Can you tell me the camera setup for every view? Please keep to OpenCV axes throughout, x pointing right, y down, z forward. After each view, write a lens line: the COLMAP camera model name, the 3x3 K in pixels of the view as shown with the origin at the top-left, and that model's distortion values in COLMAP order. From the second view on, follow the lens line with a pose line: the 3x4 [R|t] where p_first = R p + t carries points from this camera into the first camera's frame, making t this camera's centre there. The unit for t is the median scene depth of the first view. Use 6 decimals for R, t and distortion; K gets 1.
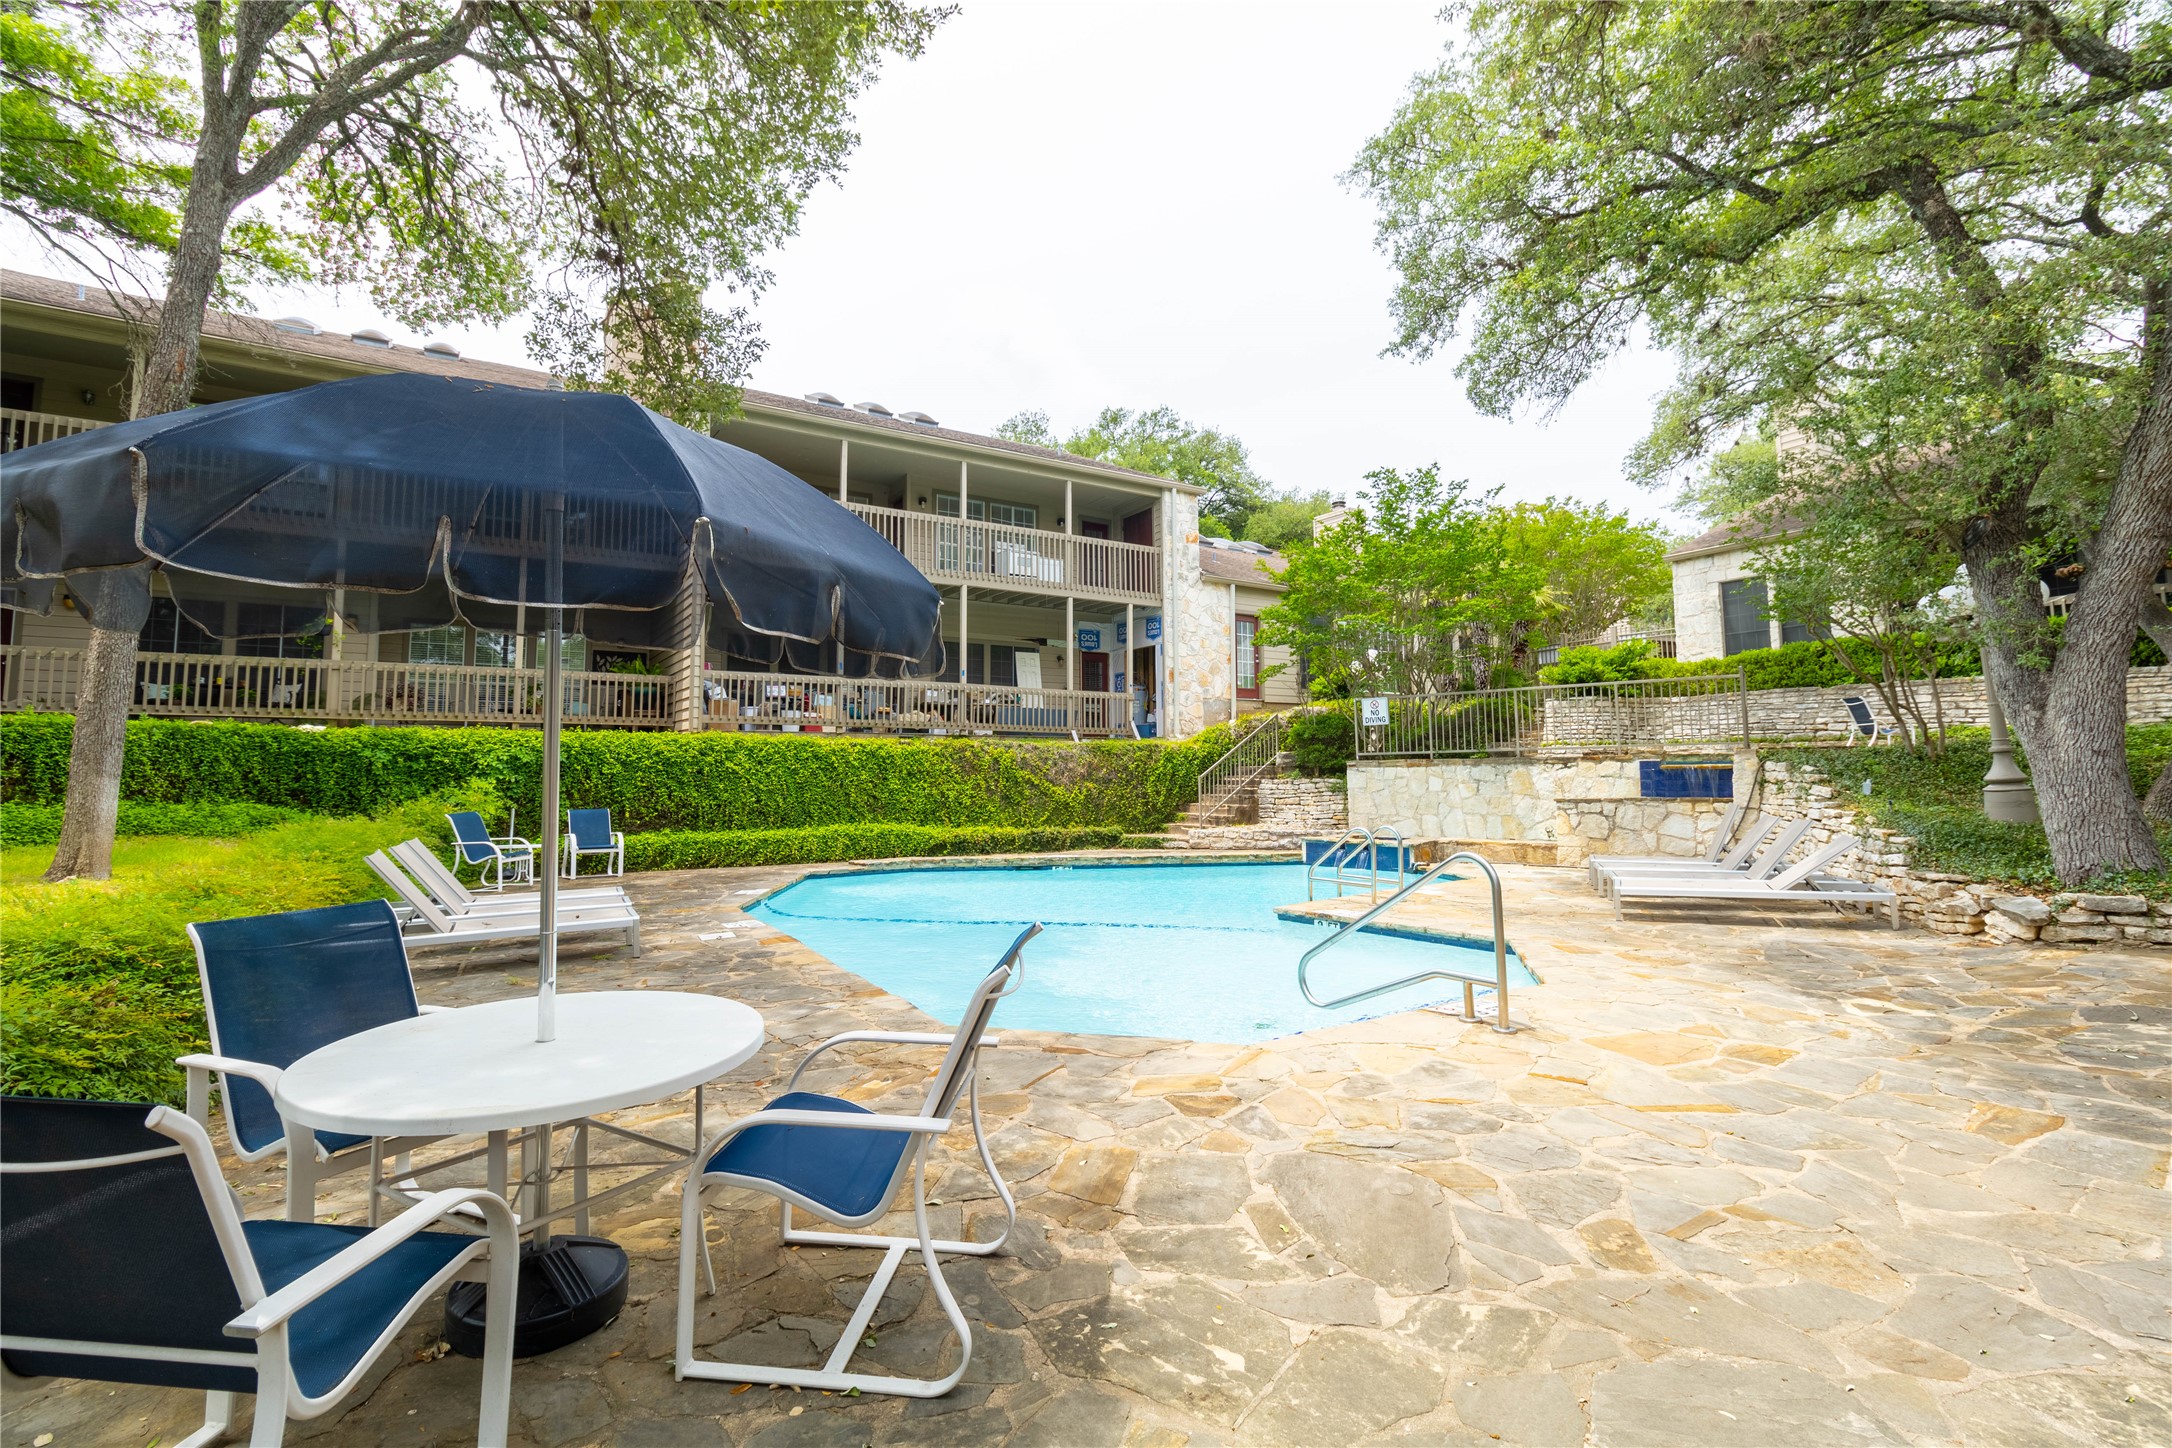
lens RADIAL K [[1011.2, 0, 1095.4], [0, 1011.2, 689.5], [0, 0, 1]] dist [0.003298, -0.000258]
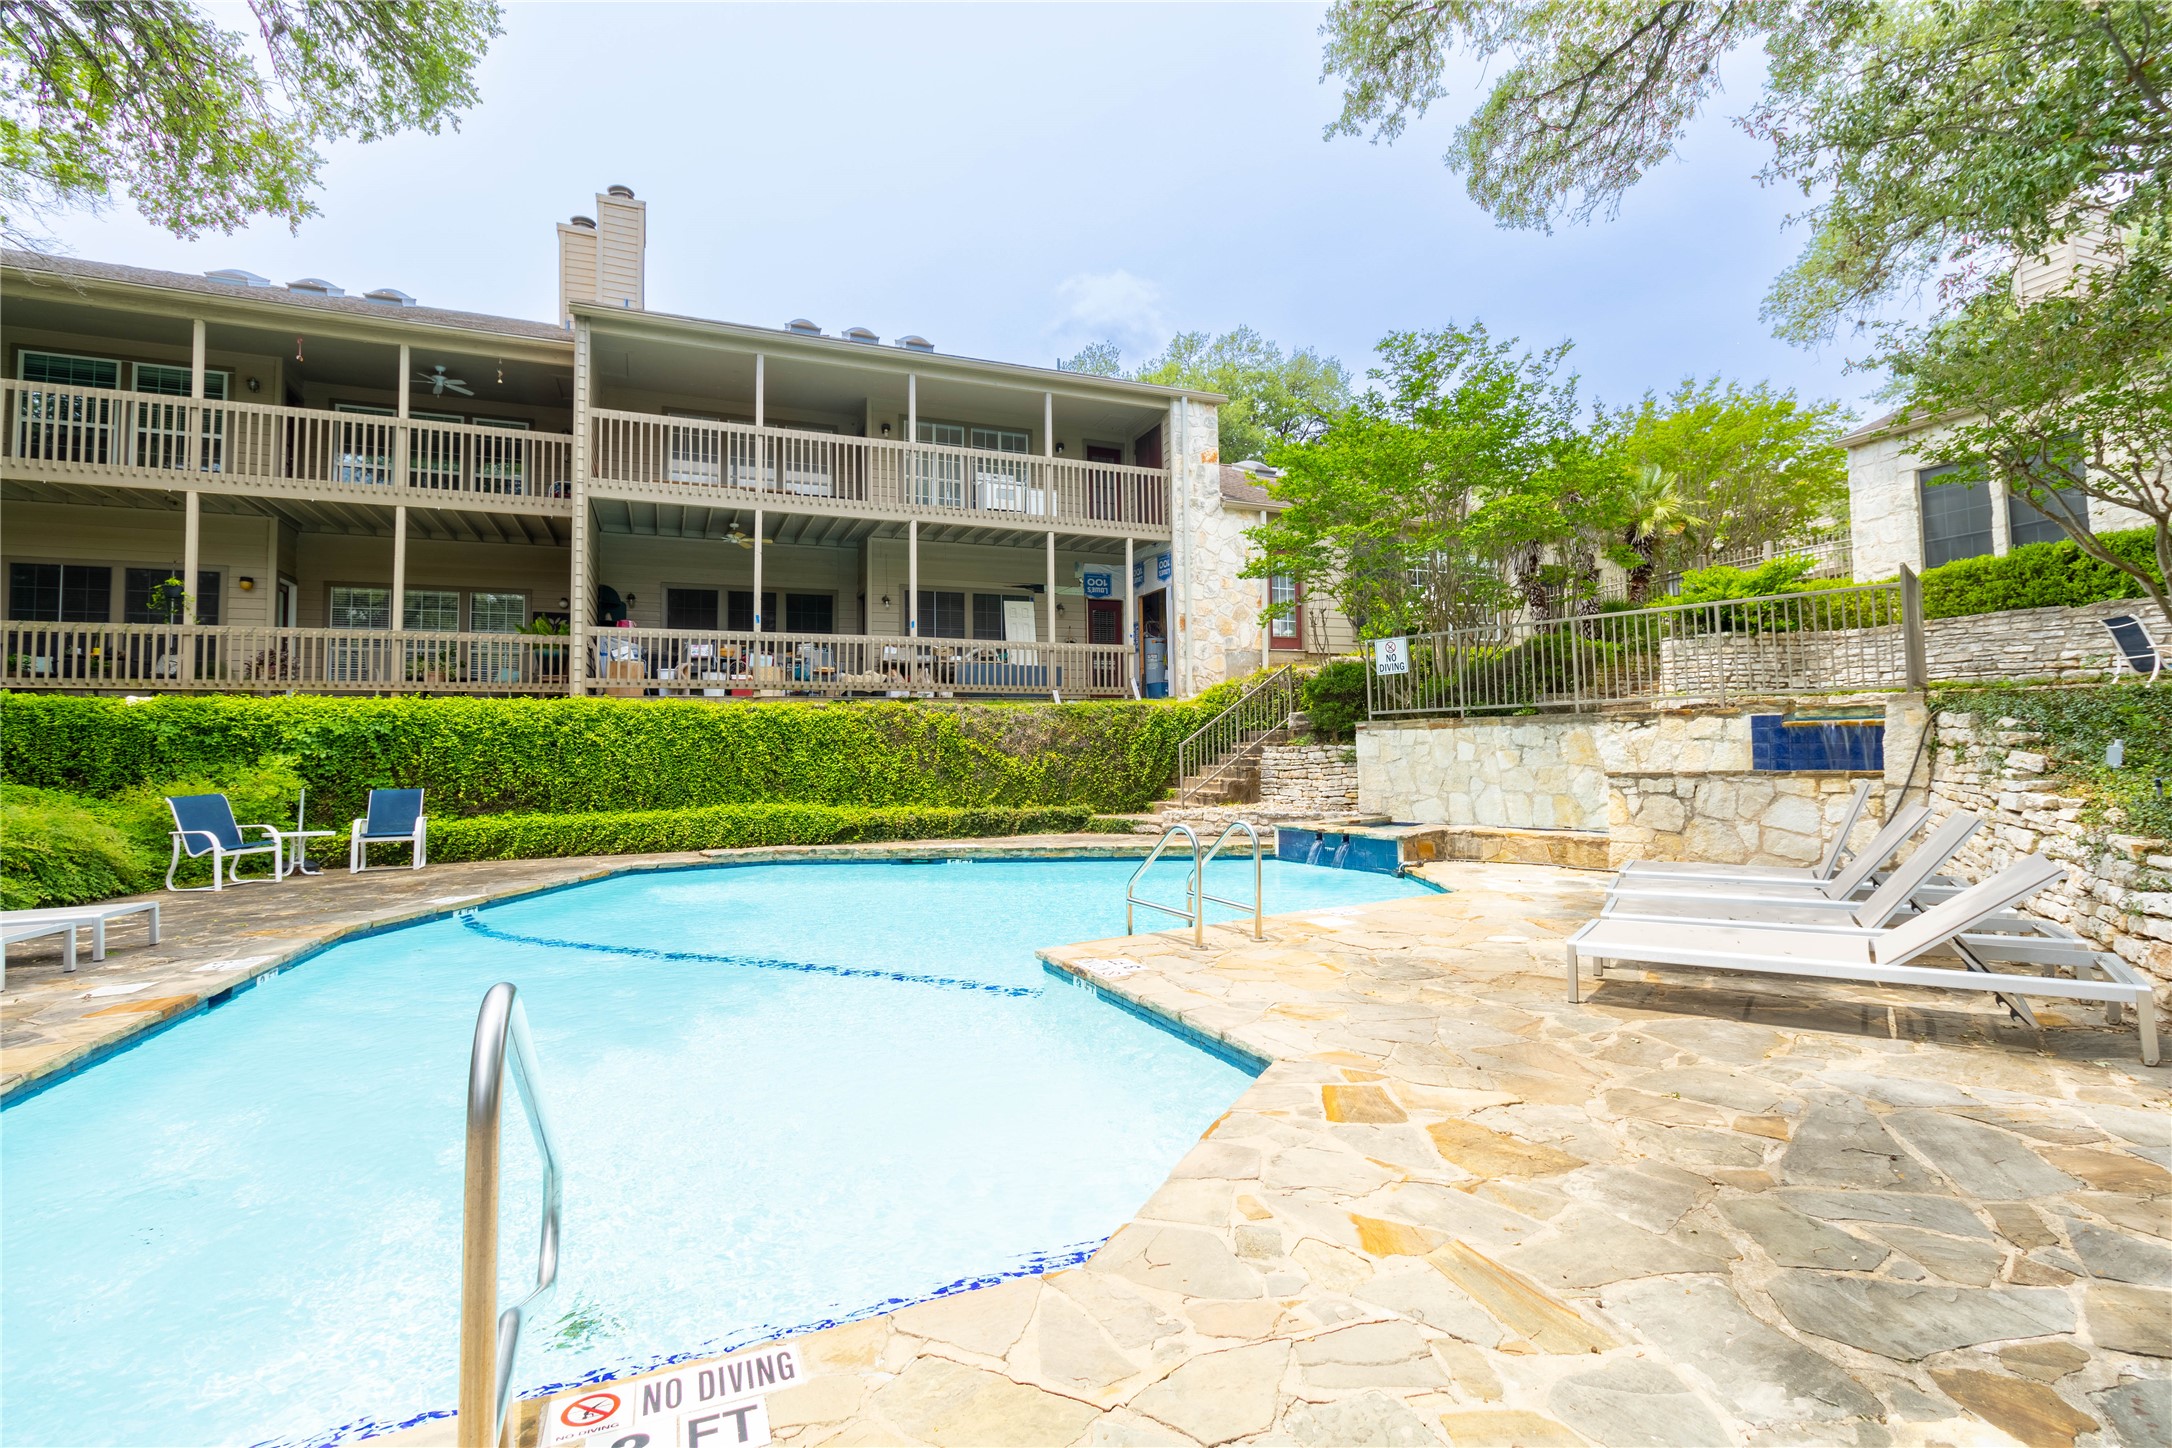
lens RADIAL K [[1011.2, 0, 1095.4], [0, 1011.2, 689.5], [0, 0, 1]] dist [0.003298, -0.000258]
pose [[0.986144, -0.017931, -0.164917, 0.171980], [0.023120, 0.999295, 0.029595, 0.018096], [0.164270, -0.032998, 0.985863, 0.205020]]
